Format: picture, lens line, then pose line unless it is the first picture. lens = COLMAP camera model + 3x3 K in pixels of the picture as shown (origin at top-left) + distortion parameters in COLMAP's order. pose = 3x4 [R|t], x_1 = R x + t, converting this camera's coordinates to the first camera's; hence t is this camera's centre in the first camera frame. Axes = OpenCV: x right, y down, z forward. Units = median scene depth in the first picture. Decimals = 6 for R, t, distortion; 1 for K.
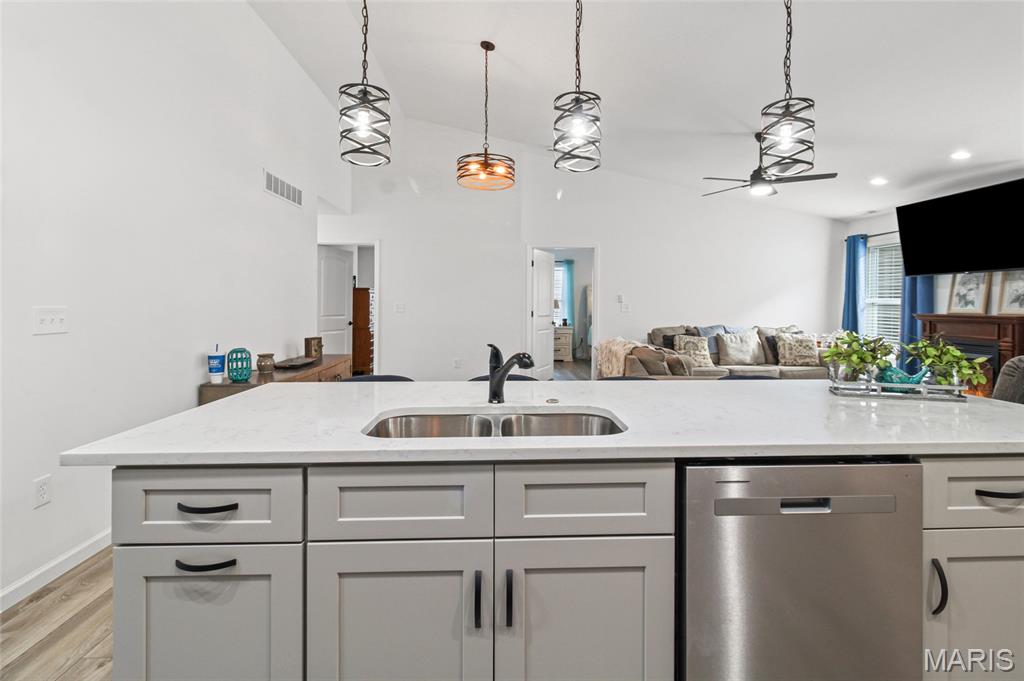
lens RADIAL K [[470.1, 0, 518.5], [0, 470.1, 308.2], [0, 0, 1]] dist [0.001684, 0.000207]
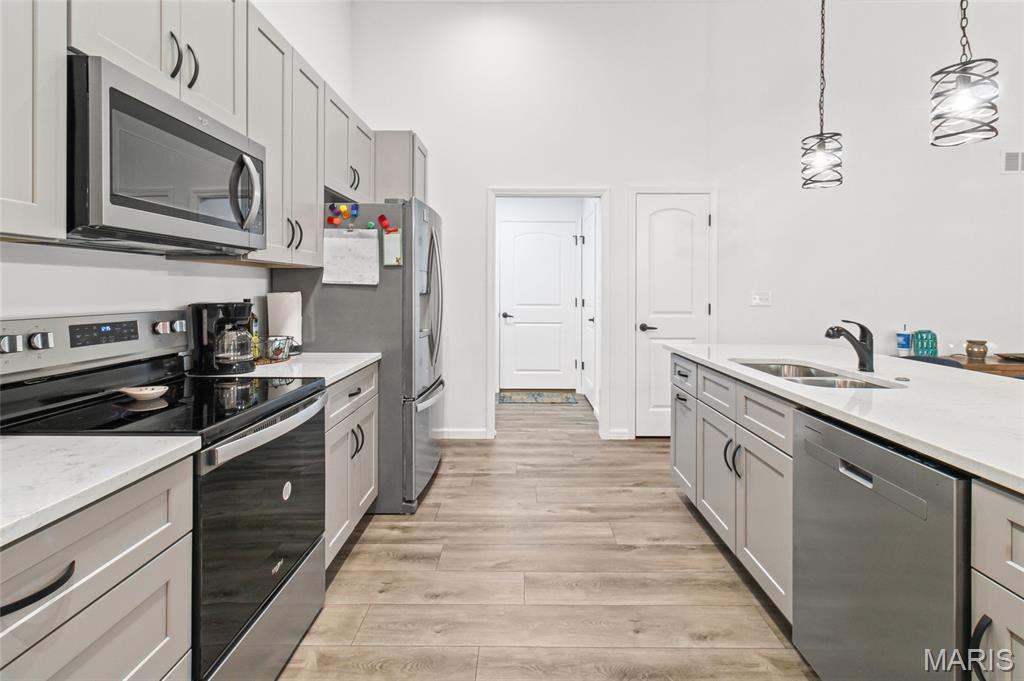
lens RADIAL K [[476.6, 0, 516.0], [0, 476.6, 289.1], [0, 0, 1]] dist [0.003018, 0.000455]
pose [[-0.039780, 0.001581, -0.999207, 0.316459], [-0.011390, 0.999933, 0.002036, -0.001166], [0.999144, 0.011462, -0.039759, 0.043199]]
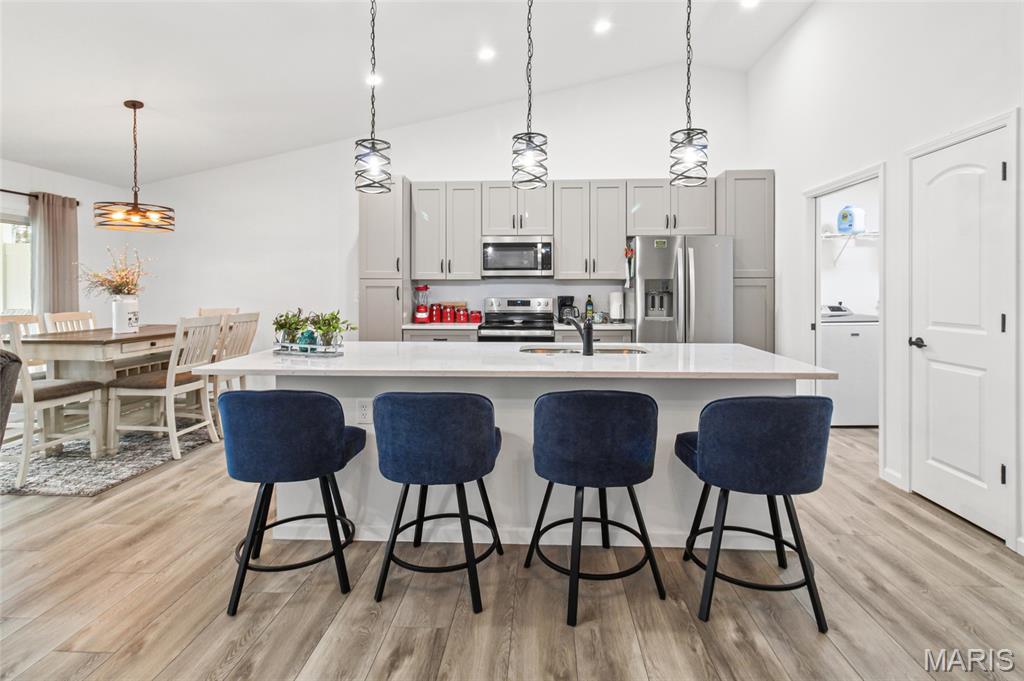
lens RADIAL K [[490.3, 0, 517.4], [0, 490.3, 285.1], [0, 0, 1]] dist [0.003111, 0.000866]
pose [[-0.997473, -0.000788, 0.071046, 0.014051], [-0.000606, 0.999996, 0.002590, -0.010417], [-0.071048, 0.002541, -0.997470, 0.707409]]
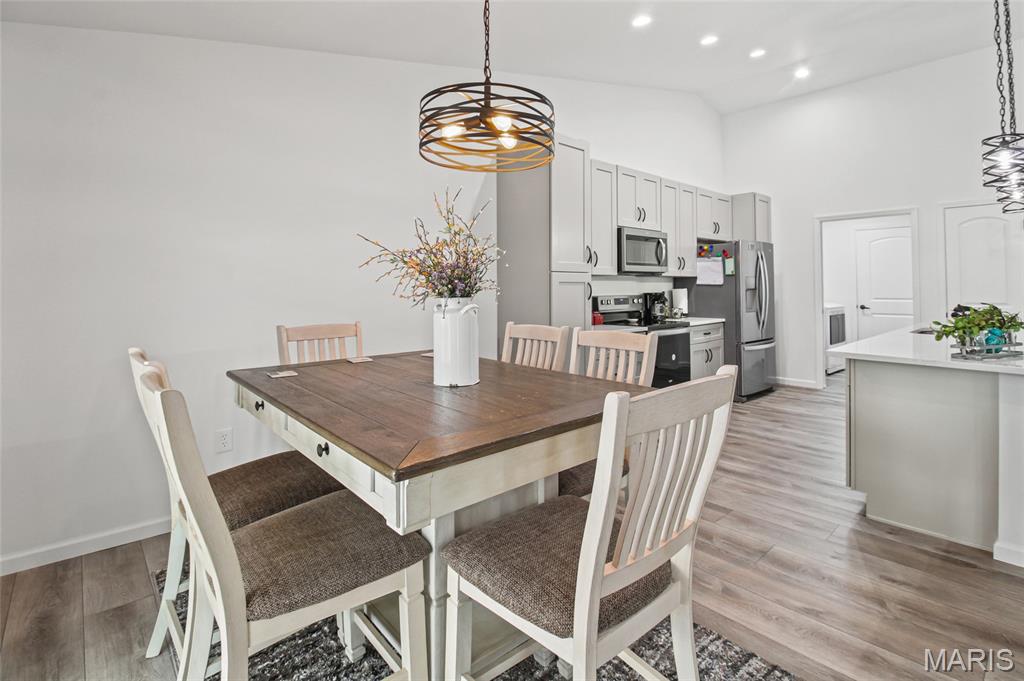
lens RADIAL K [[490.3, 0, 517.4], [0, 490.3, 285.1], [0, 0, 1]] dist [0.003111, 0.000866]
pose [[-0.768732, 0.002719, -0.639566, 0.738782], [0.002850, 0.999996, 0.000826, -0.003625], [0.639565, -0.001187, -0.768736, 0.342276]]
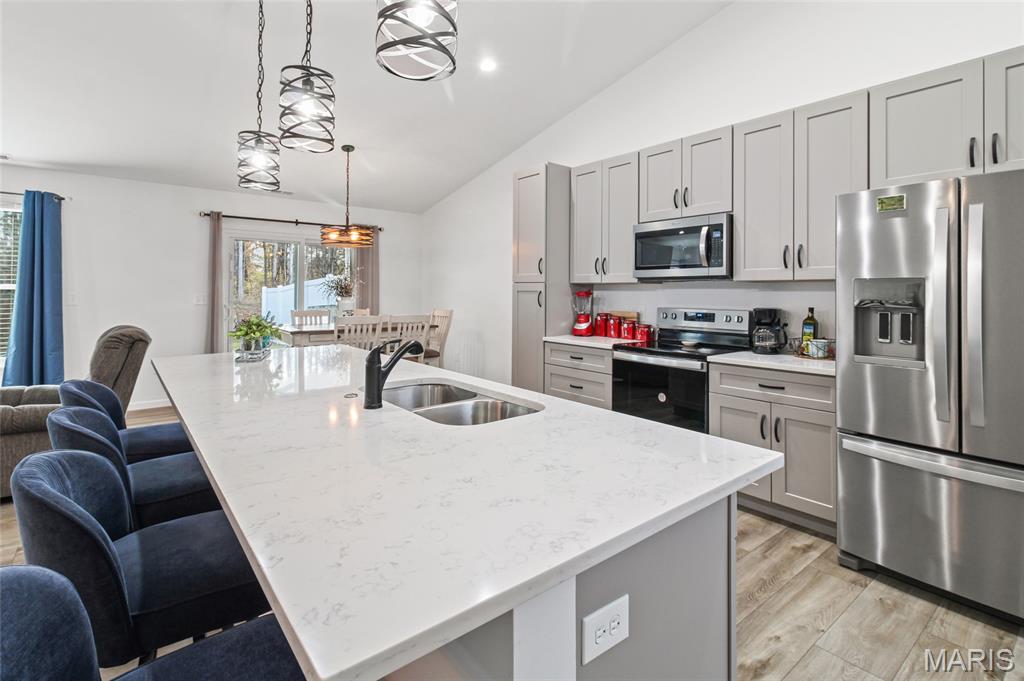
lens RADIAL K [[490.3, 0, 517.4], [0, 490.3, 285.1], [0, 0, 1]] dist [0.003111, 0.000866]
pose [[-0.615009, 0.007007, 0.788489, -0.266549], [-0.002925, 0.999933, -0.011168, -0.007354], [-0.788515, -0.009175, -0.614948, 0.371858]]
